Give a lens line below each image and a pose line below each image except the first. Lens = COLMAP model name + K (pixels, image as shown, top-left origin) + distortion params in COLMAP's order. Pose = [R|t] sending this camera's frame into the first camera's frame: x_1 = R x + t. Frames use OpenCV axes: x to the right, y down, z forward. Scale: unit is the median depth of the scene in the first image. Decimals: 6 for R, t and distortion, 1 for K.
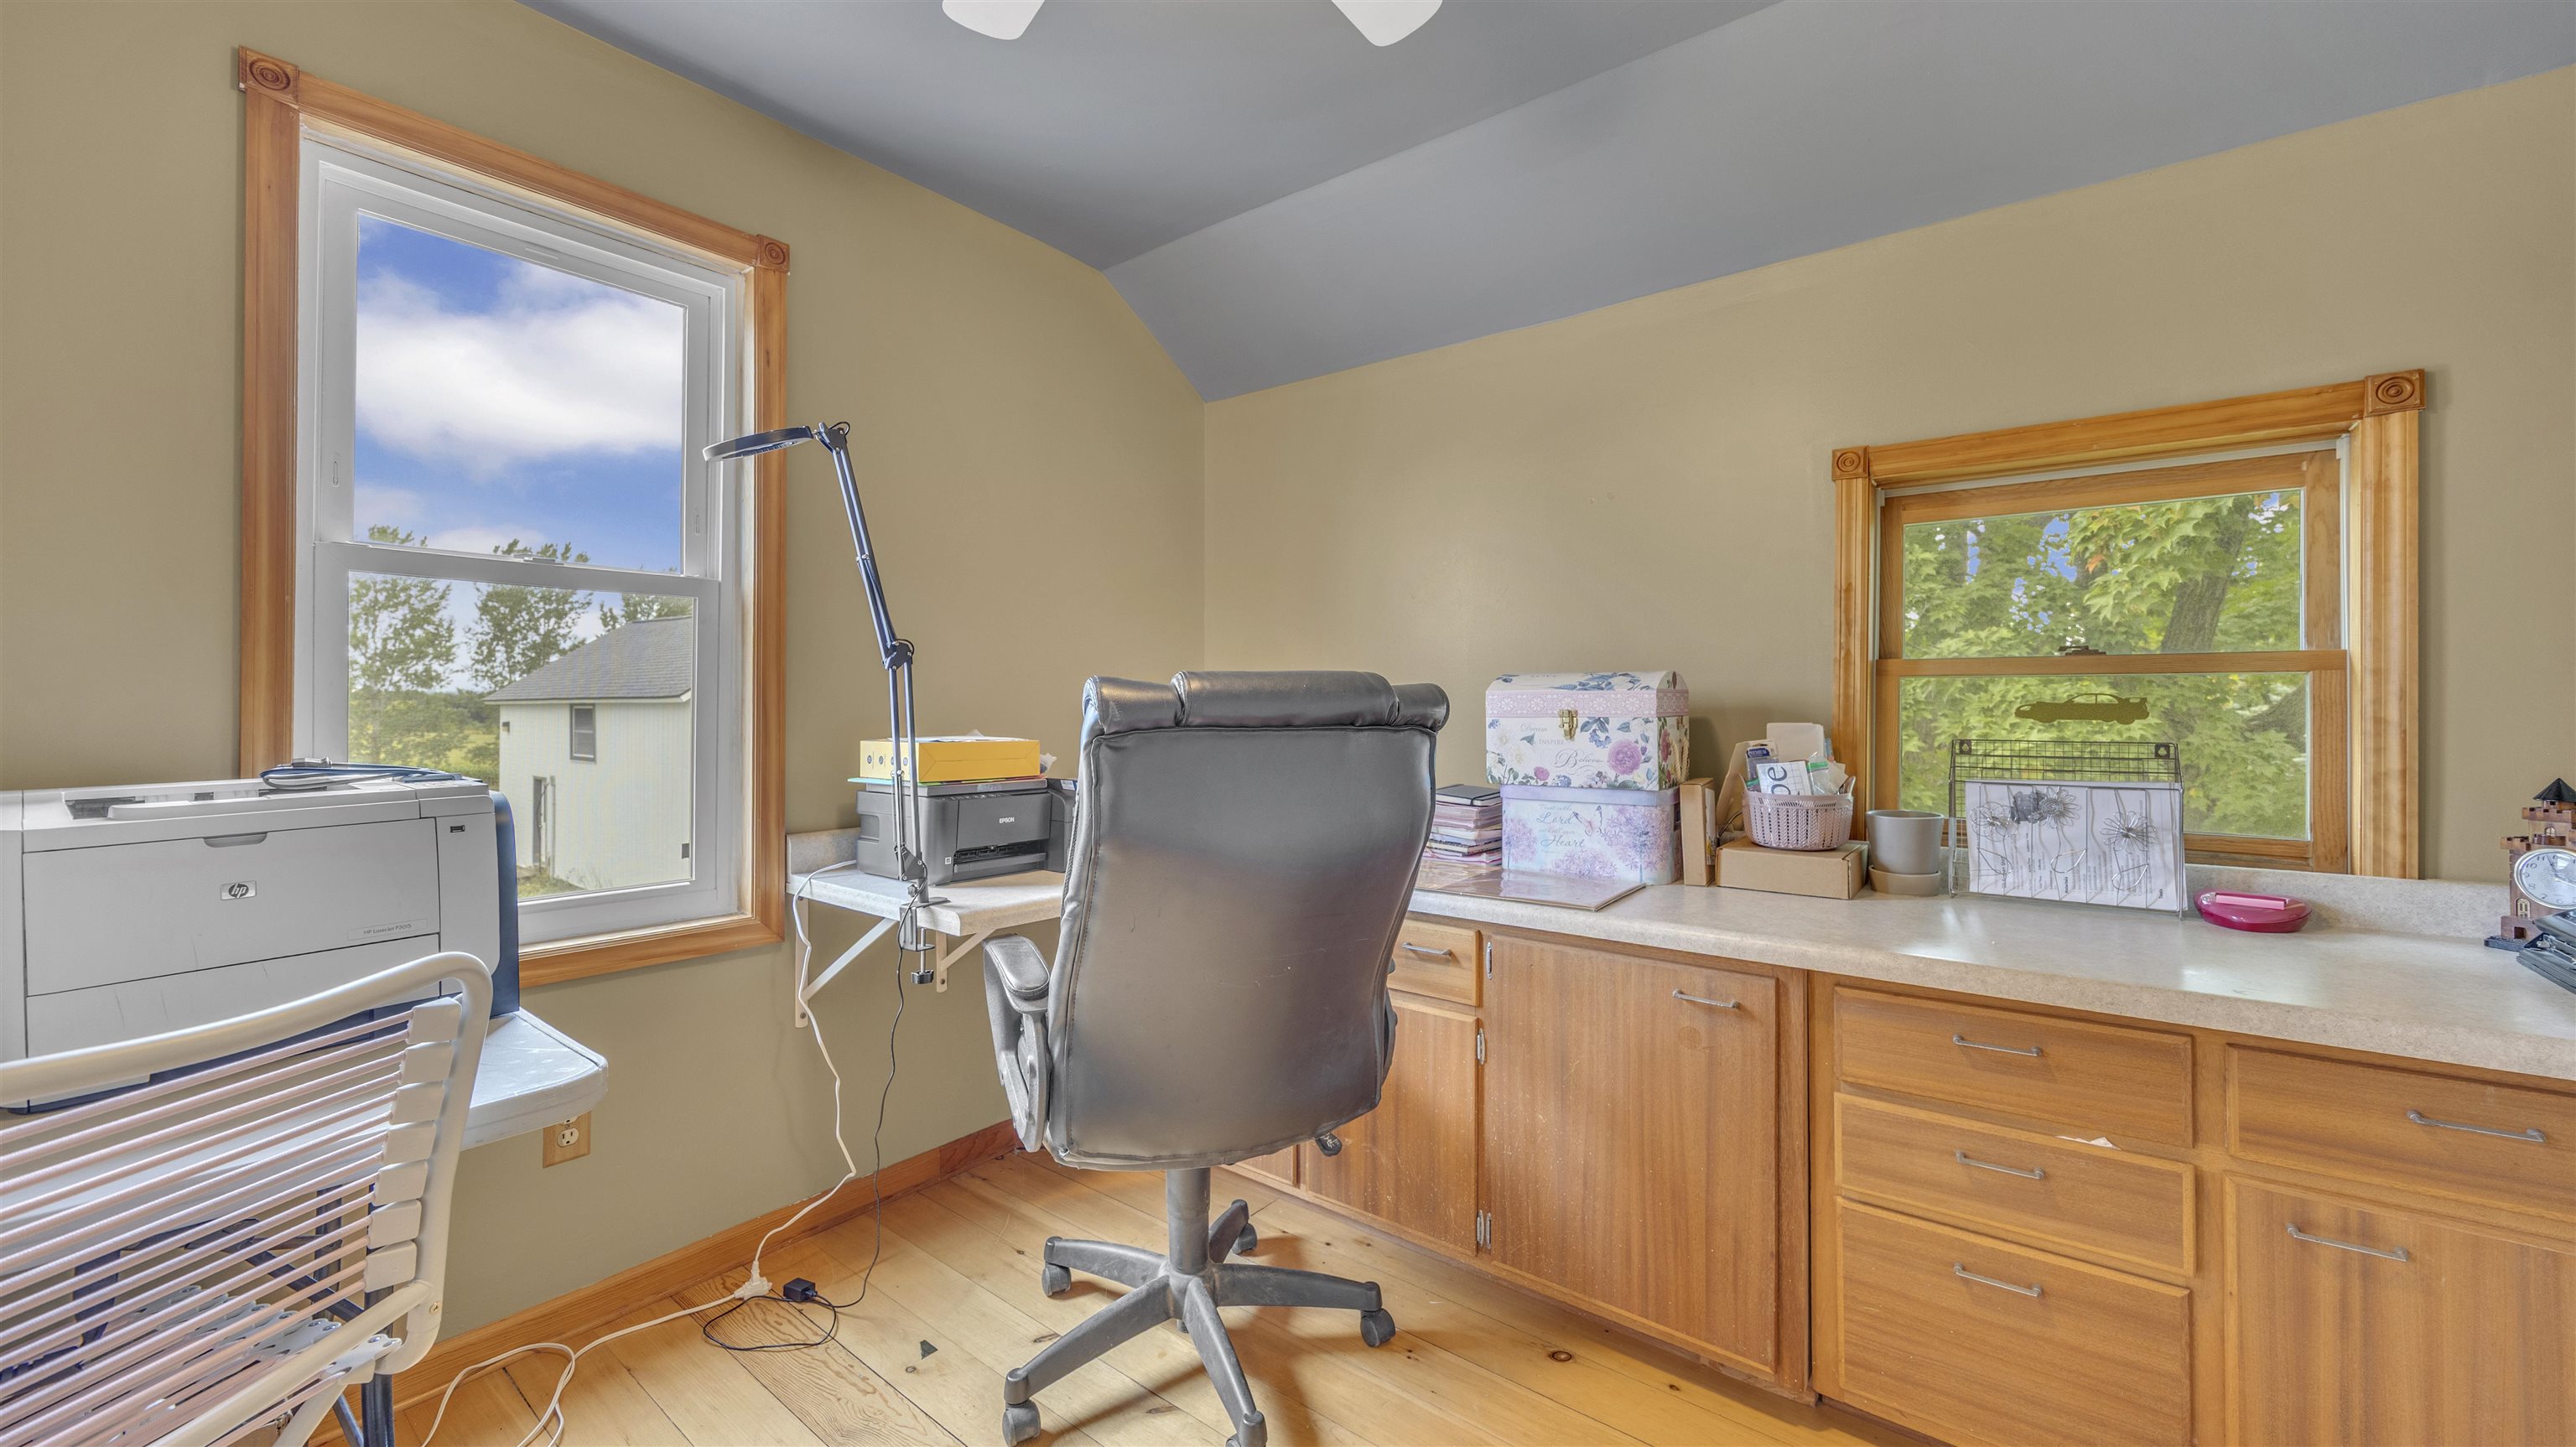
lens RADIAL K [[1018.2, 0, 1287.2], [0, 1018.2, 700.5], [0, 0, 1]] dist [0.001217, -0.000033]
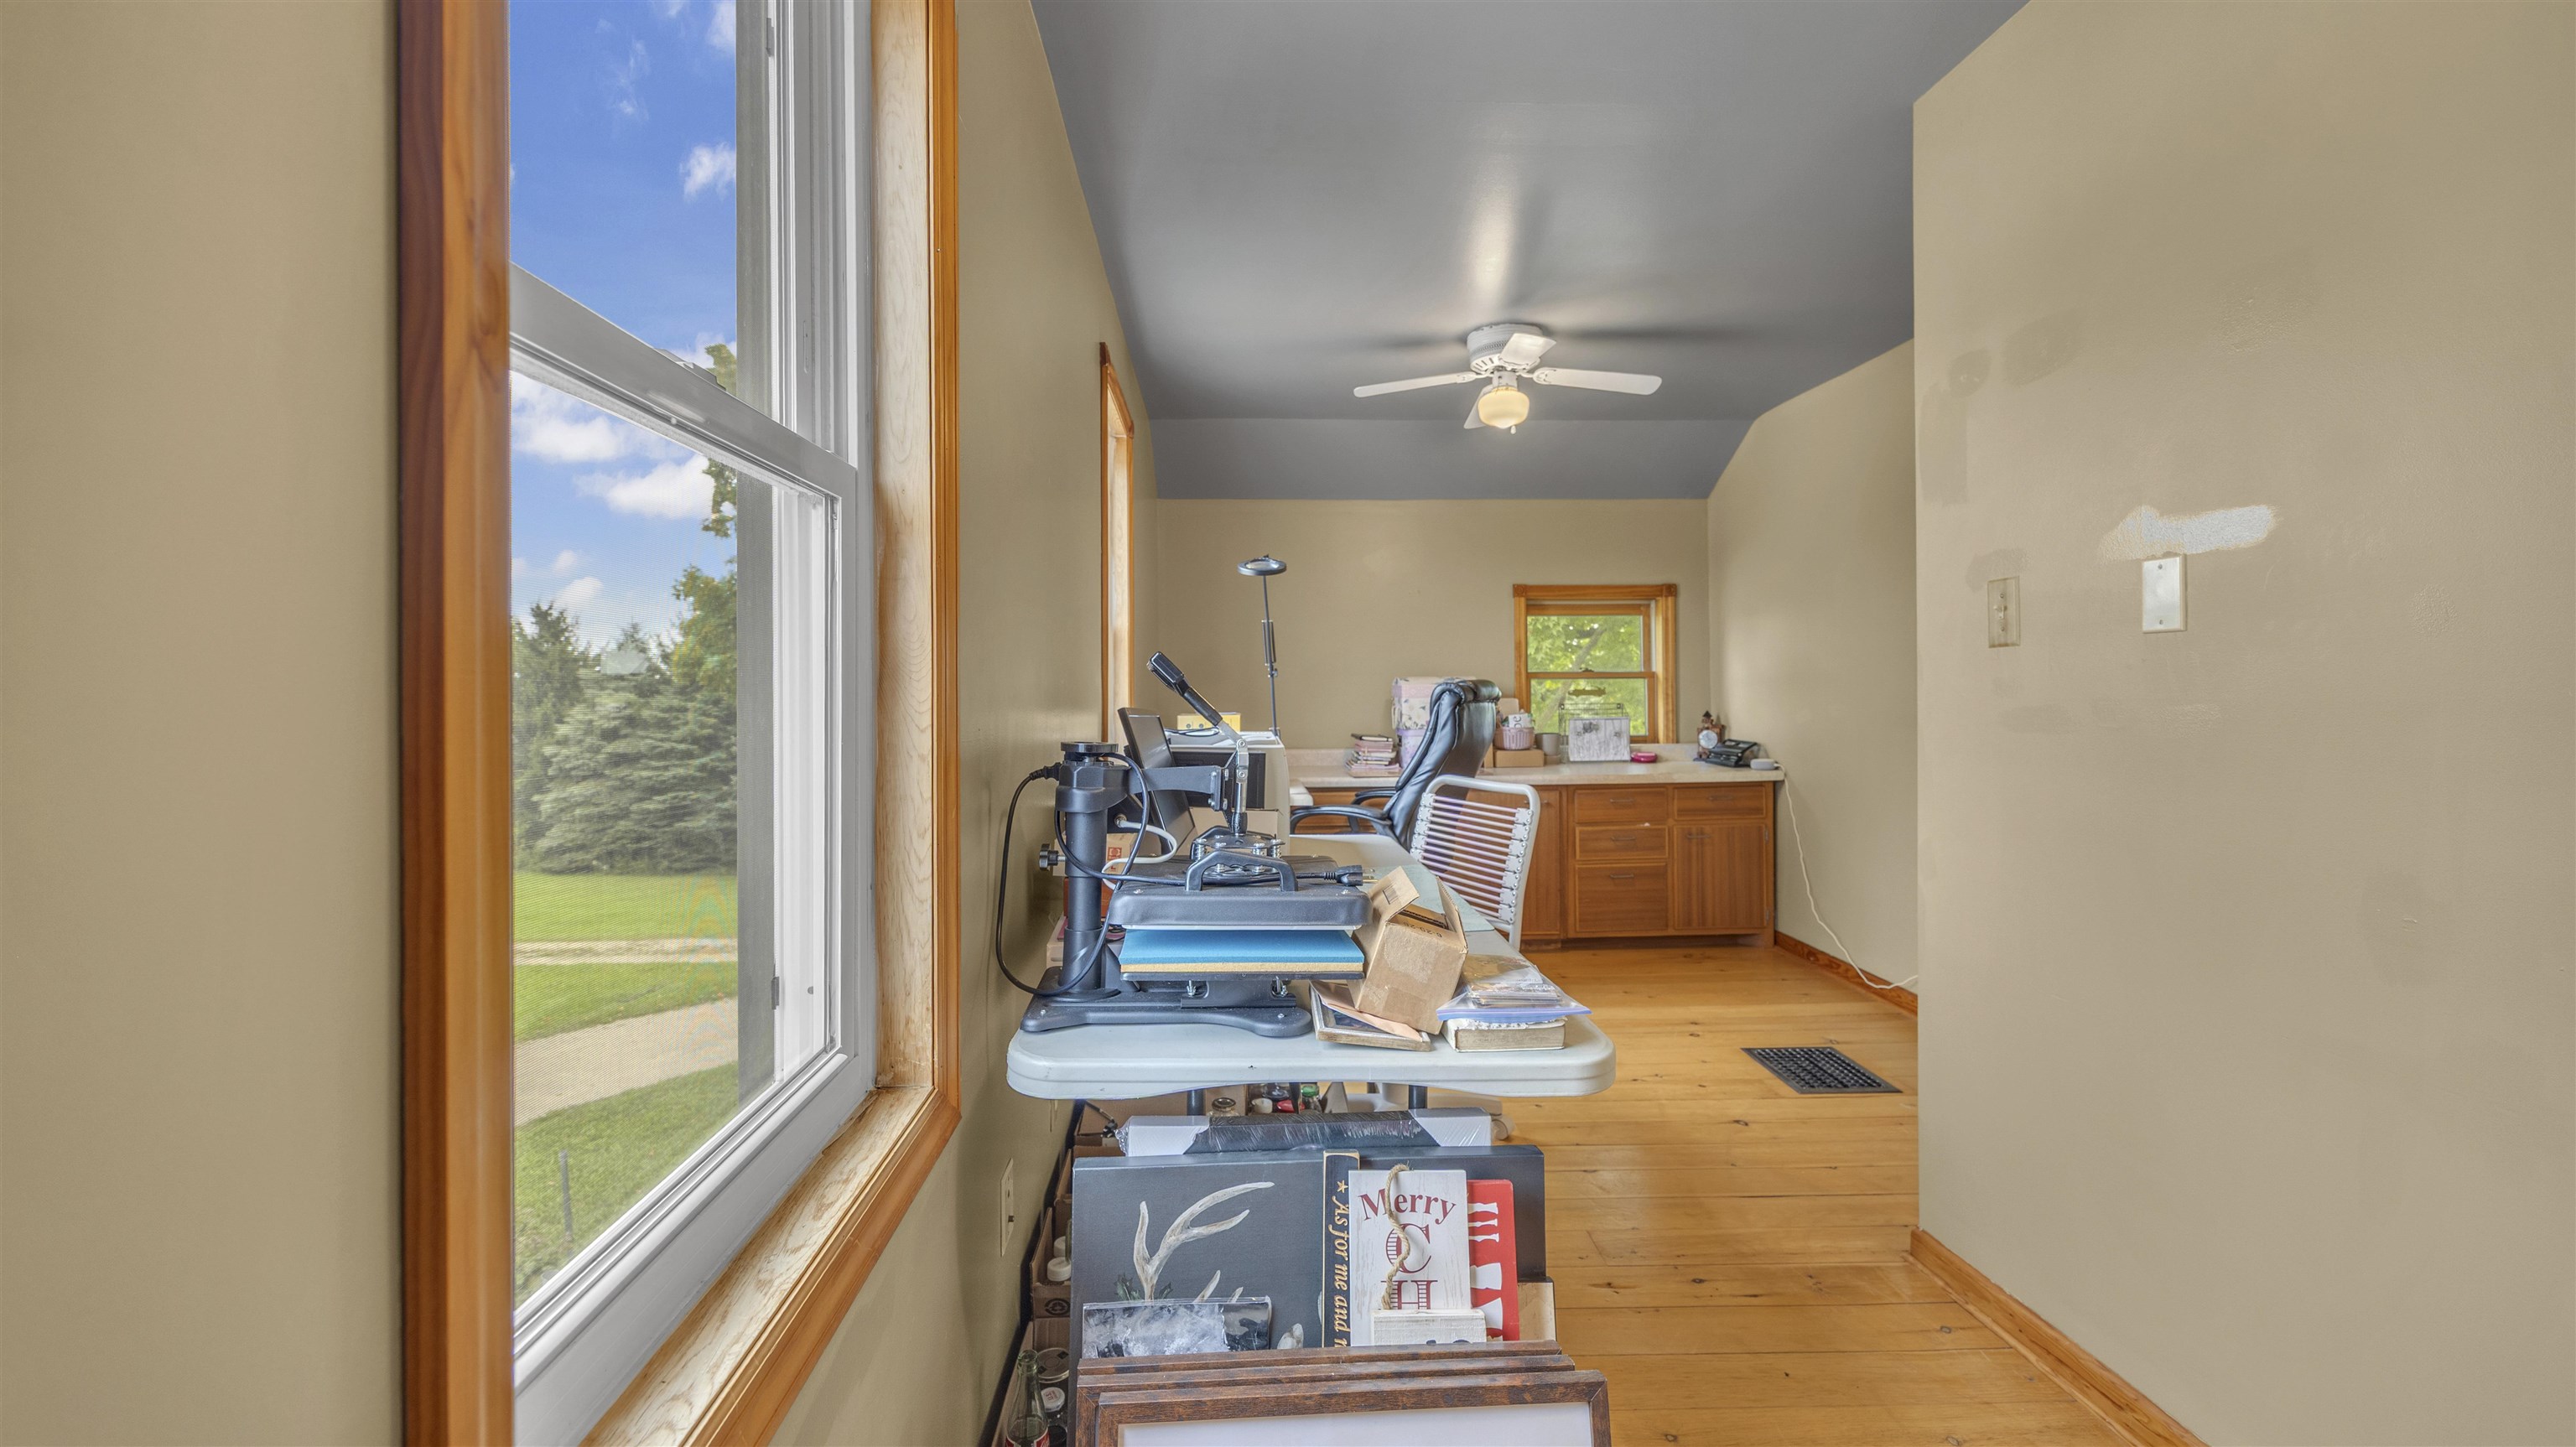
lens RADIAL K [[1018.2, 0, 1279.7], [0, 1018.2, 709.6], [0, 0, 1]] dist [0.001217, -0.000033]
pose [[0.741184, -0.014938, 0.671135, -1.850027], [0.003898, 0.999831, 0.017950, 0.004221], [-0.671290, -0.010688, 0.741117, -0.507961]]
